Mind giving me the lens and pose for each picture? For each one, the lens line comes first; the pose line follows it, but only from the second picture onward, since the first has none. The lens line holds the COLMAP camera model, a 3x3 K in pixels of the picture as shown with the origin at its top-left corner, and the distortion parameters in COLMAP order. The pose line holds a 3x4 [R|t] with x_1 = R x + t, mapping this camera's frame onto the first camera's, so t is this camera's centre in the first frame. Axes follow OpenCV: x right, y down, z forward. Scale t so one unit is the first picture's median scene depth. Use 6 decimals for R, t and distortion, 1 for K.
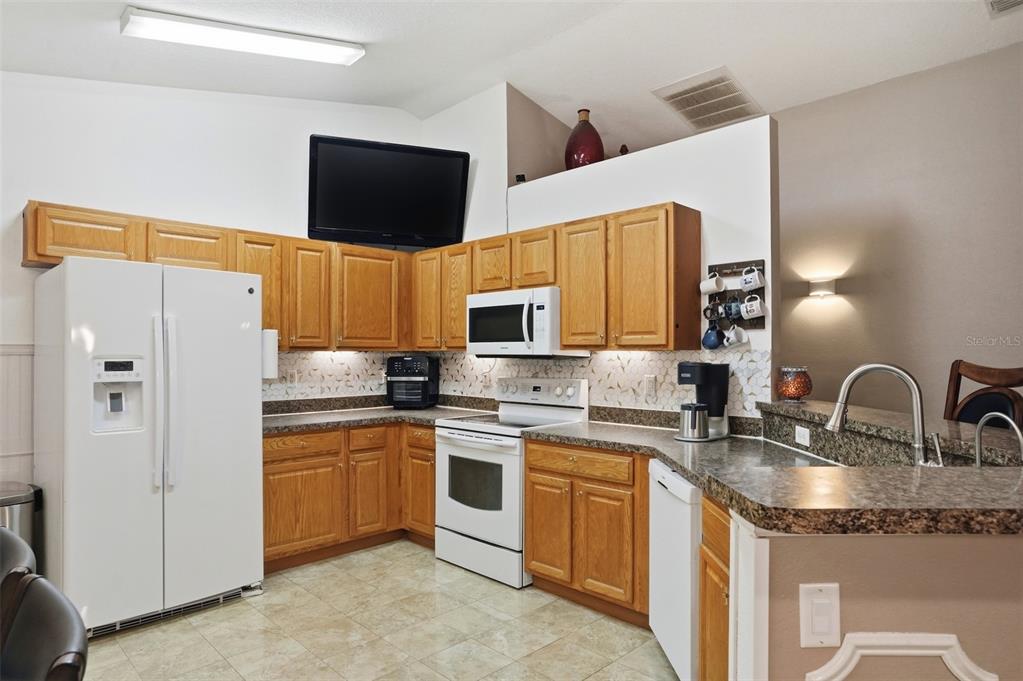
lens RADIAL K [[595.6, 0, 522.3], [0, 595.6, 351.7], [0, 0, 1]] dist [-0.024102, 0.000555]
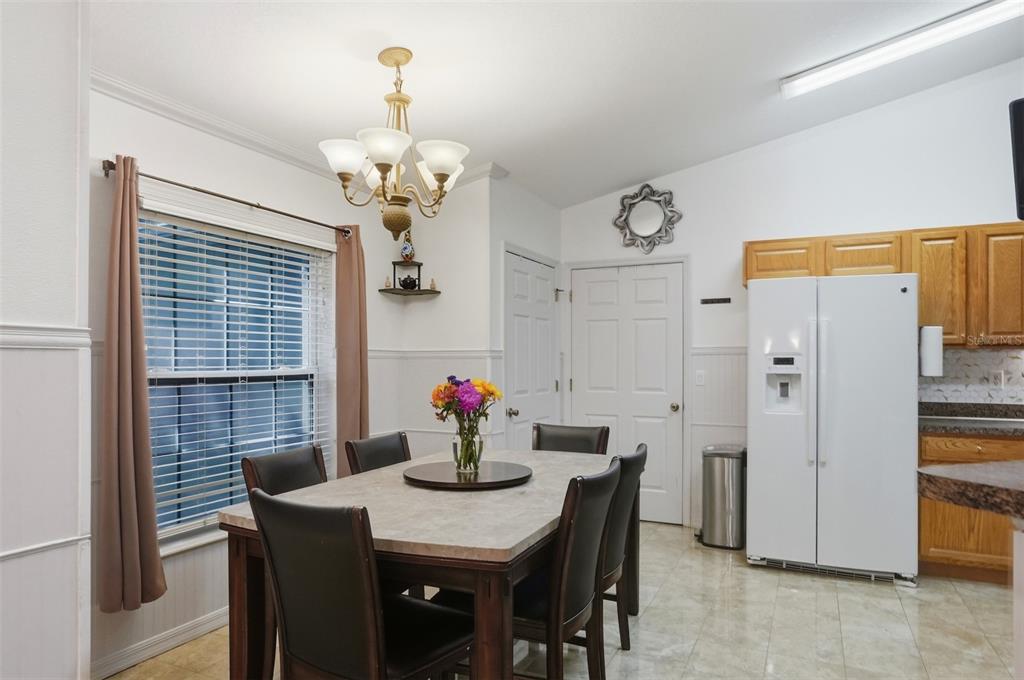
lens RADIAL K [[641.3, 0, 513.0], [0, 641.3, 360.1], [0, 0, 1]] dist [-0.000172, 0.001598]
pose [[0.333533, -0.002187, -0.942736, 0.326709], [0.002799, 0.999995, -0.001329, 0.016661], [0.942734, -0.002195, 0.333538, -0.015343]]
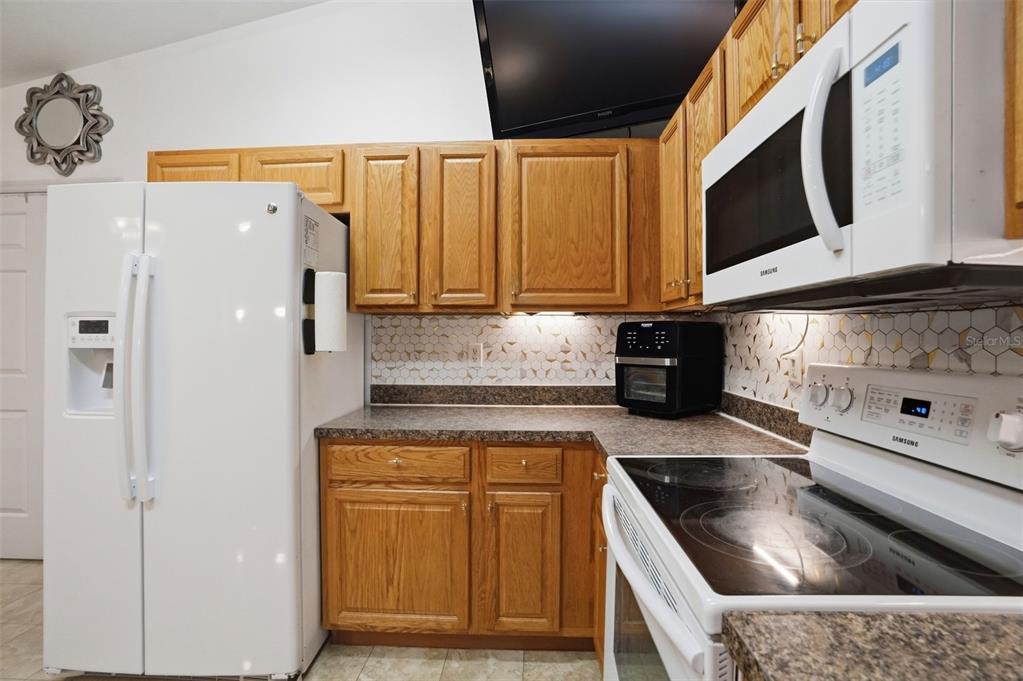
lens RADIAL K [[474.3, 0, 511.5], [0, 474.3, 340.5], [0, 0, 1]] dist [-0.078860, 0.026653]
pose [[0.668215, 0.002662, -0.743963, 0.063310], [0.001079, 0.999989, 0.004547, 0.029799], [0.743967, -0.003841, 0.668205, 0.761081]]
